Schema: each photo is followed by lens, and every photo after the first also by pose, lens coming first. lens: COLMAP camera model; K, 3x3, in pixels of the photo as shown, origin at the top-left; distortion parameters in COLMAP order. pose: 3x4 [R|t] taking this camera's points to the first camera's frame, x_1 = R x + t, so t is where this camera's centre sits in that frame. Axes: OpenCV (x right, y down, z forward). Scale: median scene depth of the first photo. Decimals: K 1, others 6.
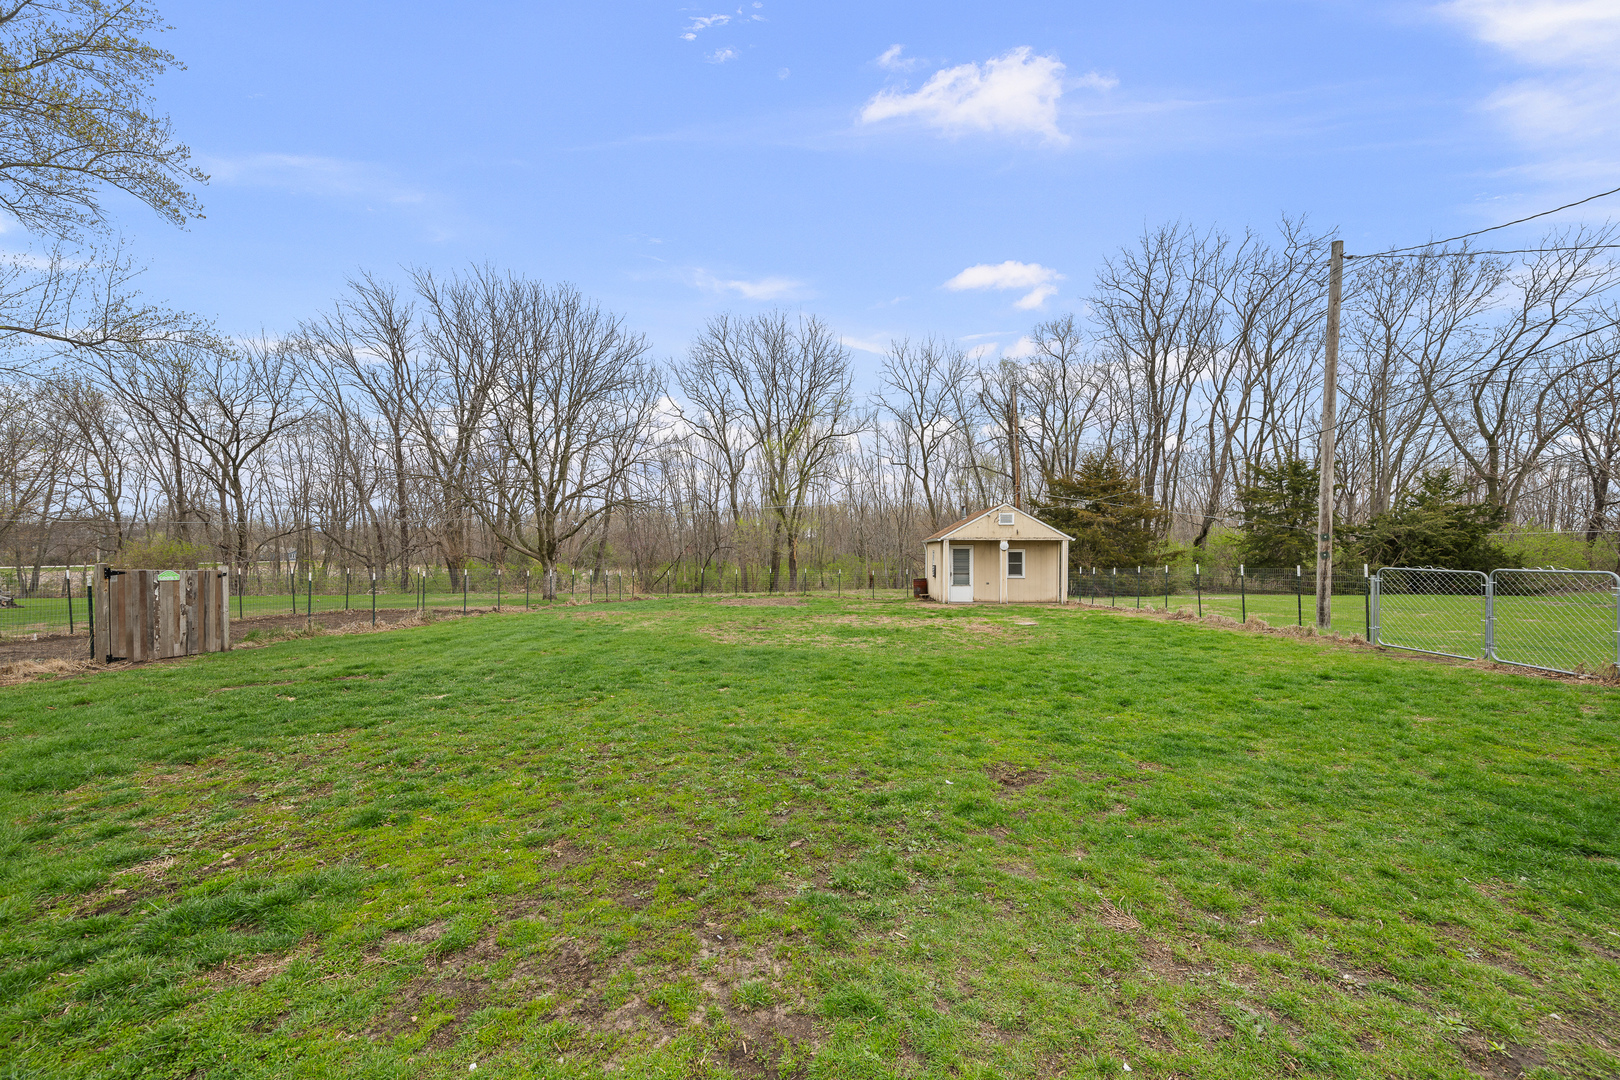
lens RADIAL K [[637.7, 0, 815.0], [0, 637.7, 562.6], [0, 0, 1]] dist [0.000224, -0.000005]
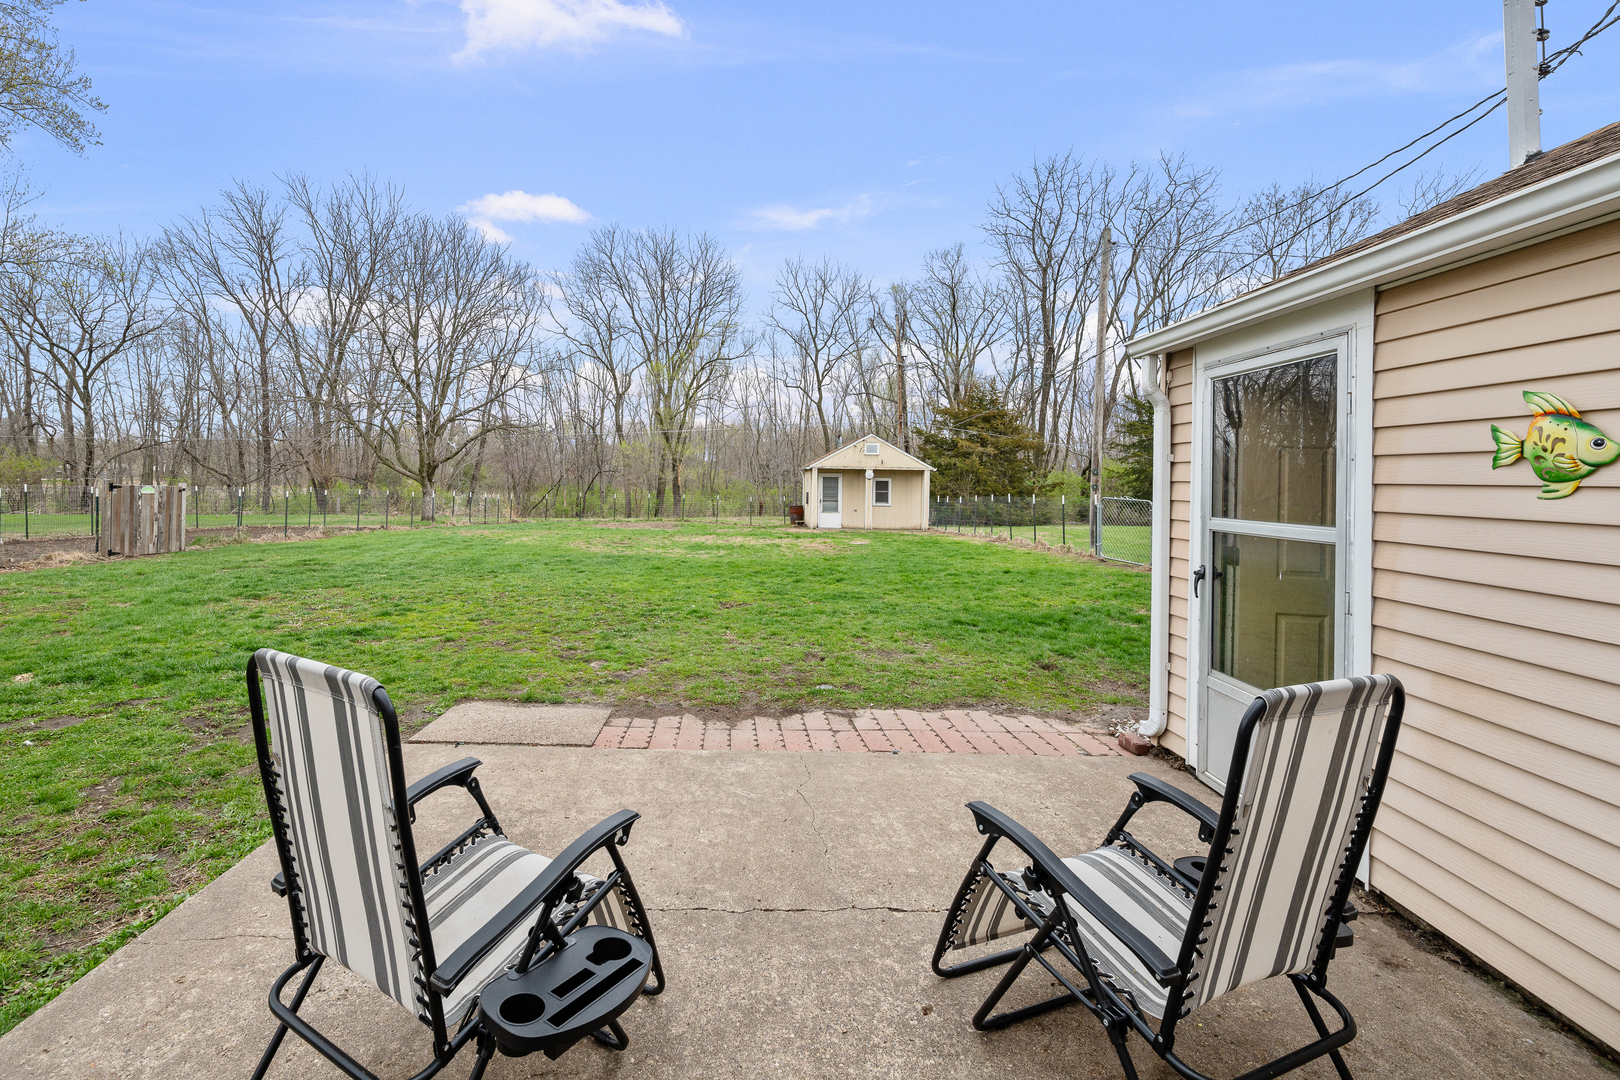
lens RADIAL K [[731.0, 0, 740.5], [0, 731.0, 471.6], [0, 0, 1]] dist [-0.001016, -0.000219]
pose [[0.999423, 0.015443, 0.030236, 0.028123], [-0.014710, 0.999596, -0.024330, 0.000596], [-0.030600, 0.023872, 0.999247, -0.114766]]
